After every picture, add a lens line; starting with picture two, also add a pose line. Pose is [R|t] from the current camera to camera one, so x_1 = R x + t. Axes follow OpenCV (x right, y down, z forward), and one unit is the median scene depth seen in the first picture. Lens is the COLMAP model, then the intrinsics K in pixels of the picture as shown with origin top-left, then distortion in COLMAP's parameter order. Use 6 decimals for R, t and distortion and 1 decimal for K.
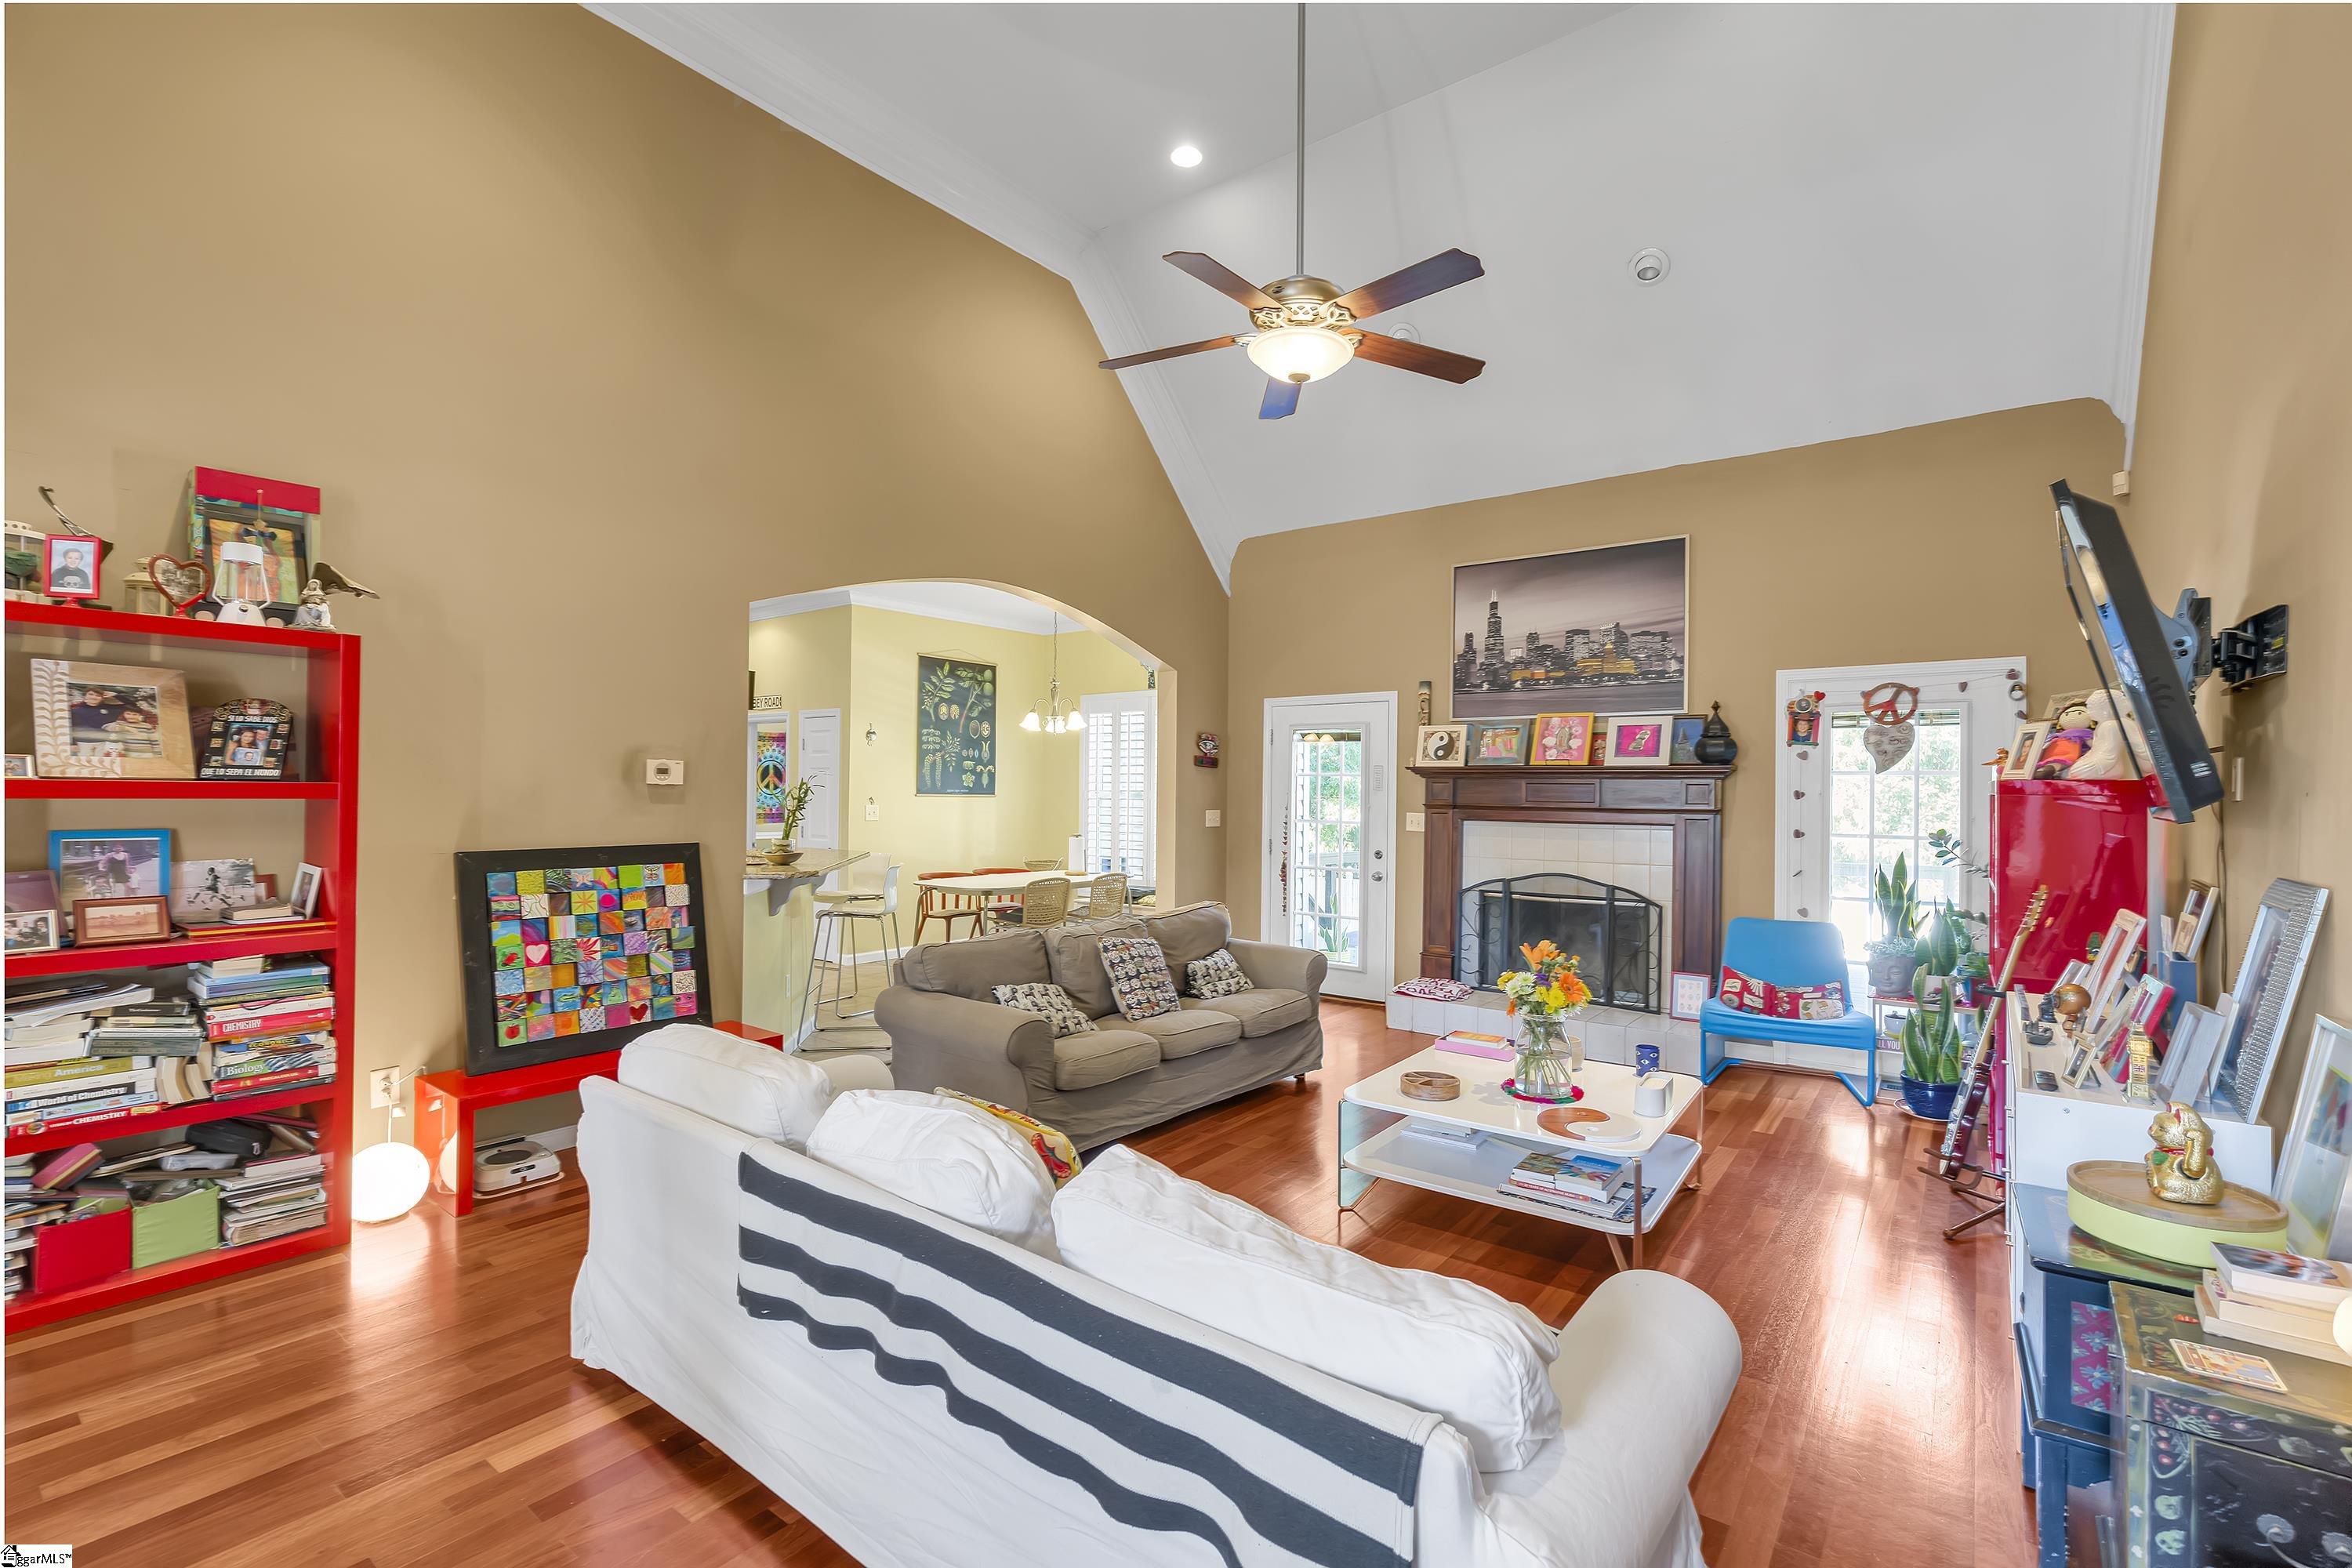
lens RADIAL K [[1048.9, 0, 1184.6], [0, 1048.9, 785.5], [0, 0, 1]] dist [-0.005632, 0.000874]
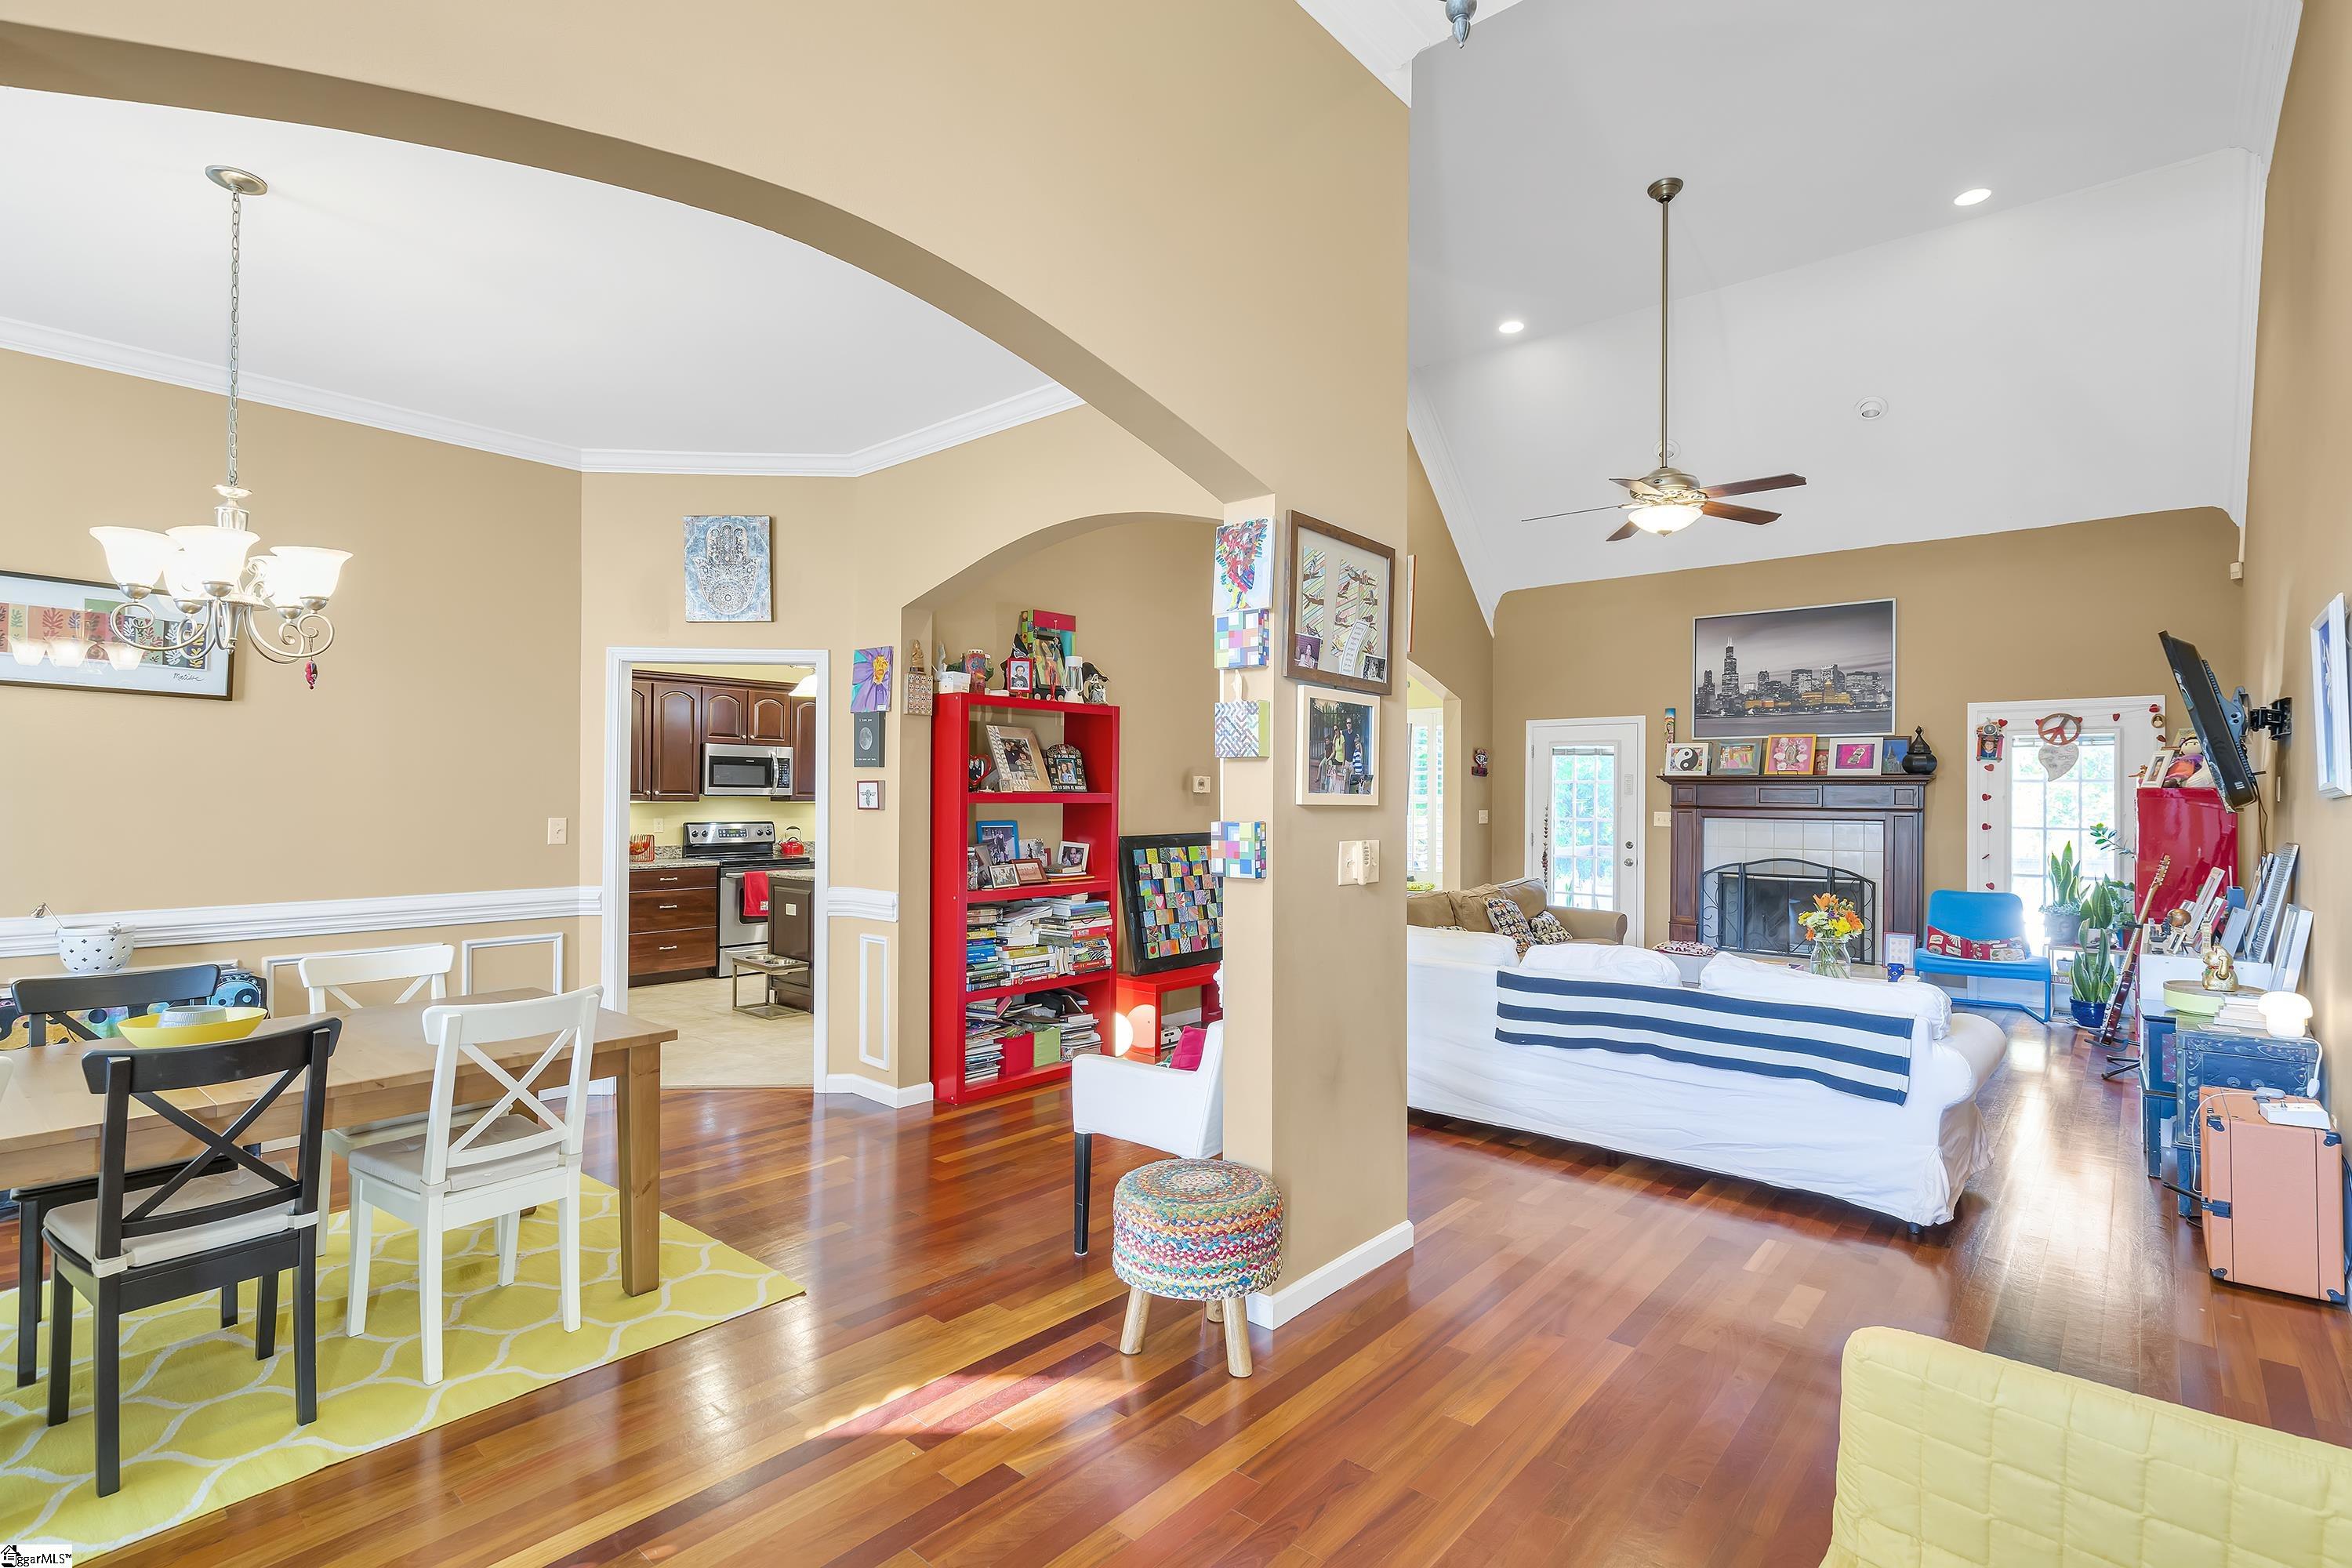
lens RADIAL K [[1123.1, 0, 1176.0], [0, 1123.1, 784.0], [0, 0, 1]] dist [0.003132, -0.001282]
pose [[0.997994, -0.003518, -0.063204, -0.346651], [0.003381, 0.999992, -0.002274, -0.008174], [0.063211, 0.002055, 0.997998, -0.485487]]
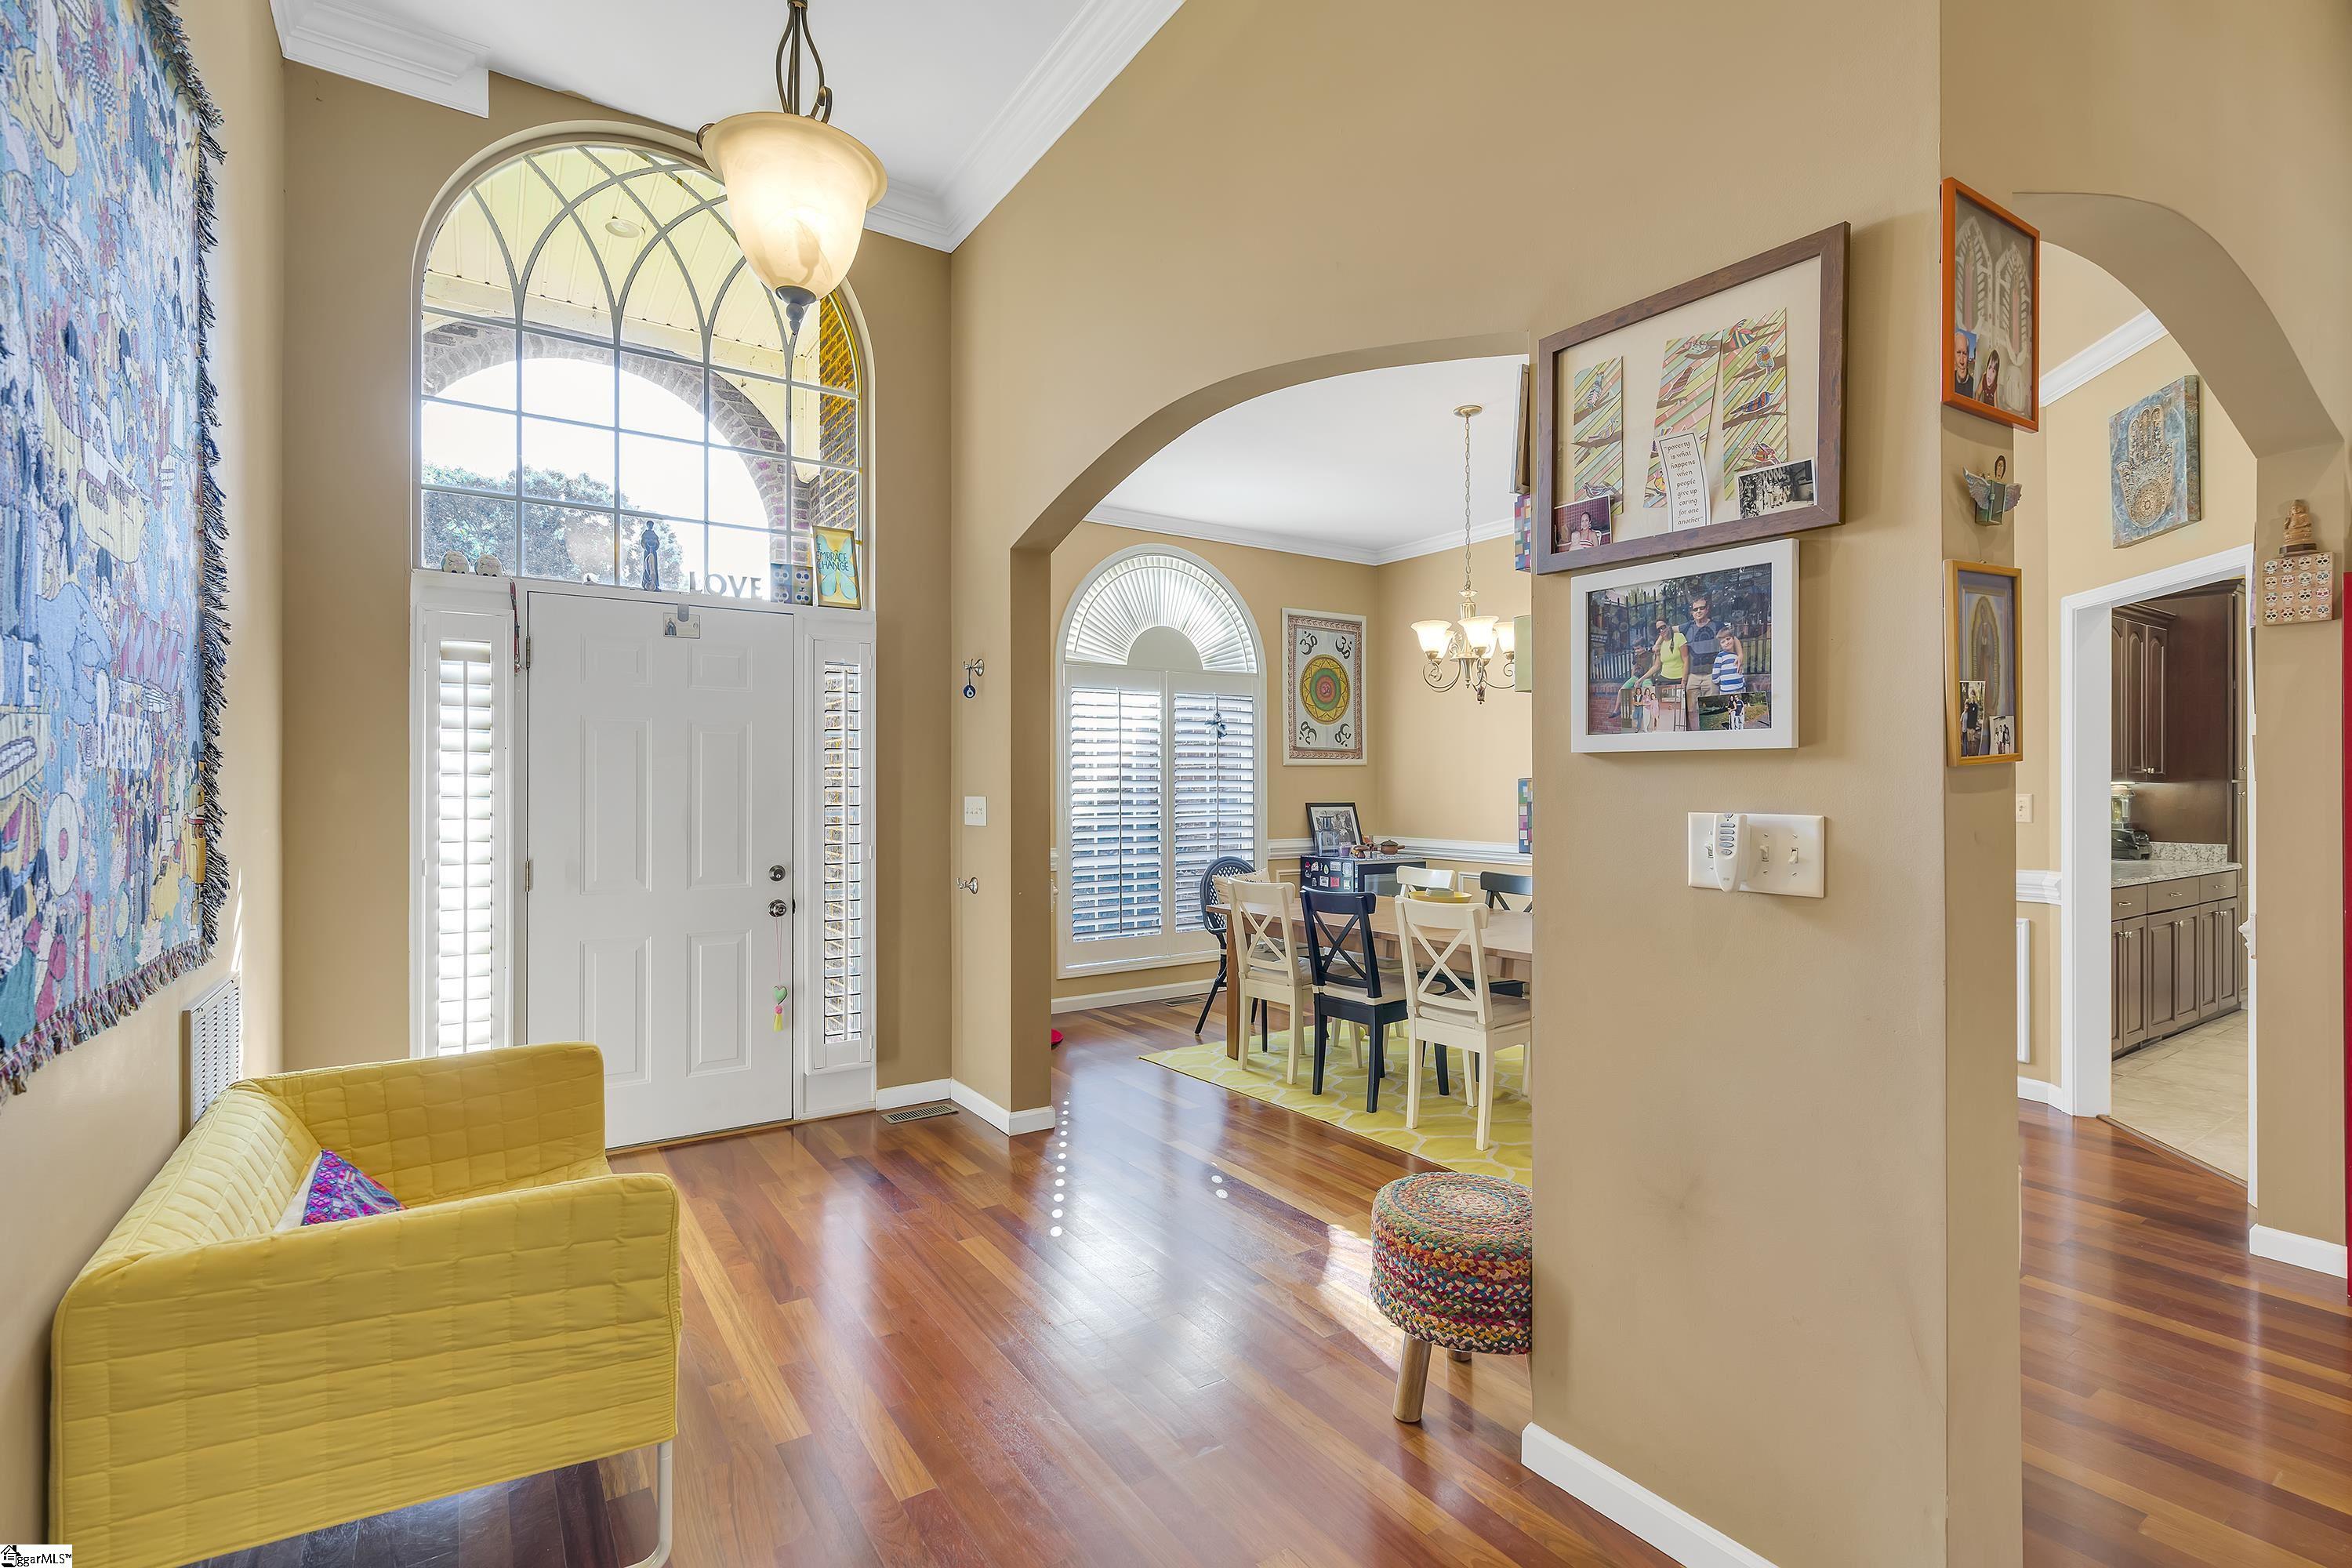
lens RADIAL K [[1077.6, 0, 1176.0], [0, 1077.6, 784.0], [0, 0, 1]] dist [0.000170, 0.000355]
pose [[-0.327455, -0.011544, -0.944796, 0.083859], [0.007568, 0.999861, -0.014840, 0.016677], [0.944836, -0.012010, -0.327322, 0.085669]]
